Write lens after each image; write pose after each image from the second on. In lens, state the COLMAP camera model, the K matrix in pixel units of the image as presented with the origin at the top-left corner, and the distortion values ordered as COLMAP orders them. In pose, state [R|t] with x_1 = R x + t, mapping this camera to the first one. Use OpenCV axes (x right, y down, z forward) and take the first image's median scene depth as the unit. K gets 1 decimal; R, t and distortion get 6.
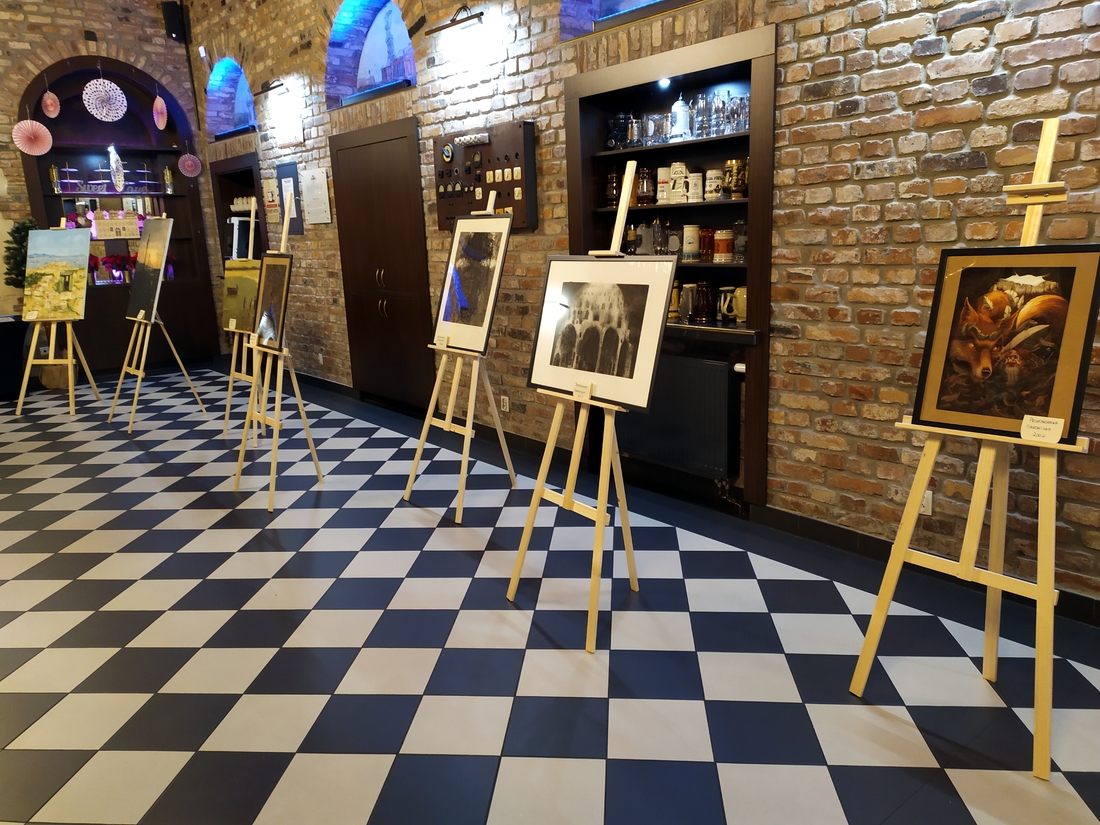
lens RADIAL K [[836.5, 0, 556.7], [0, 836.5, 410.9], [0, 0, 1]] dist [0.072639, -0.059637]
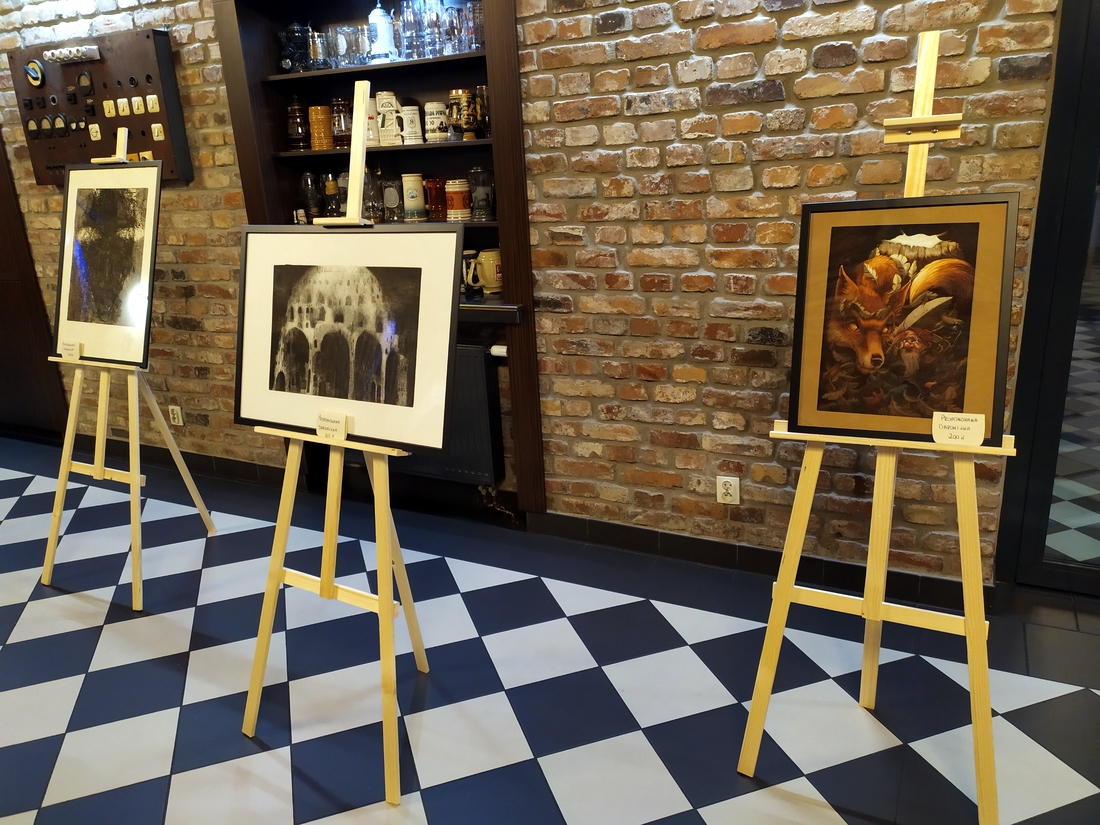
lens RADIAL K [[836.5, 0, 556.7], [0, 836.5, 410.9], [0, 0, 1]] dist [0.072639, -0.059637]
pose [[0.920135, -0.127468, 0.370274, -0.043391], [0.104017, 0.991130, 0.082717, -0.061981], [-0.377534, -0.037596, 0.925232, 0.249913]]
